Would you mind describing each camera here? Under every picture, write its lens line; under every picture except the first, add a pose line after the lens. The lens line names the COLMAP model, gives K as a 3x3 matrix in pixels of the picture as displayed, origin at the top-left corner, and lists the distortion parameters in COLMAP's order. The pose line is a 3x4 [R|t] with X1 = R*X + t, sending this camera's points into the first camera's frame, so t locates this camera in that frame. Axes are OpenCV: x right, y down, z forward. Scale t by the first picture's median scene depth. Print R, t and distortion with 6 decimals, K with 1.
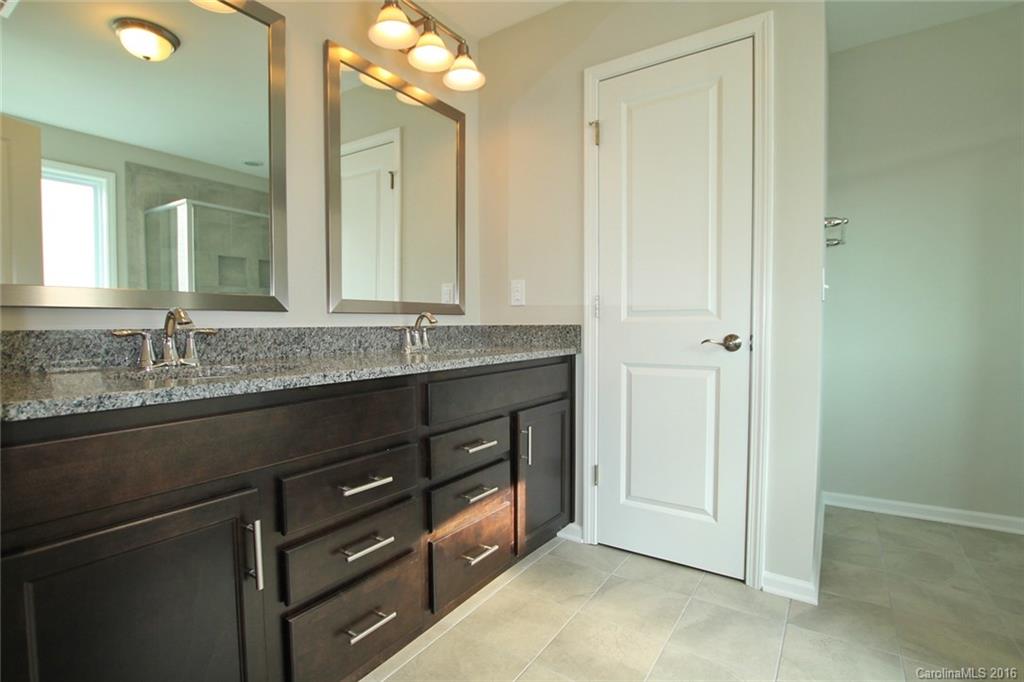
lens RADIAL K [[489.1, 0, 511.7], [0, 489.1, 346.6], [0, 0, 1]] dist [-0.043734, 0.000115]
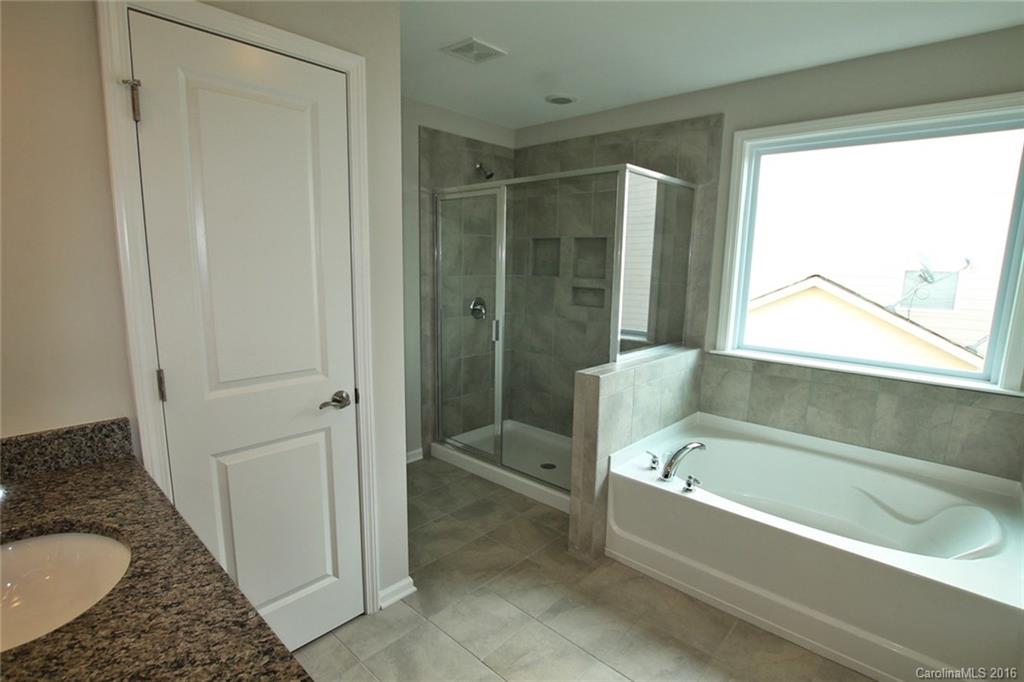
lens RADIAL K [[489.1, 0, 511.7], [0, 489.1, 346.6], [0, 0, 1]] dist [-0.043734, 0.000115]
pose [[0.146062, -0.153432, 0.977305, -0.406959], [0.025842, 0.988154, 0.151273, -0.239956], [-0.988938, 0.003161, 0.148297, 0.502020]]
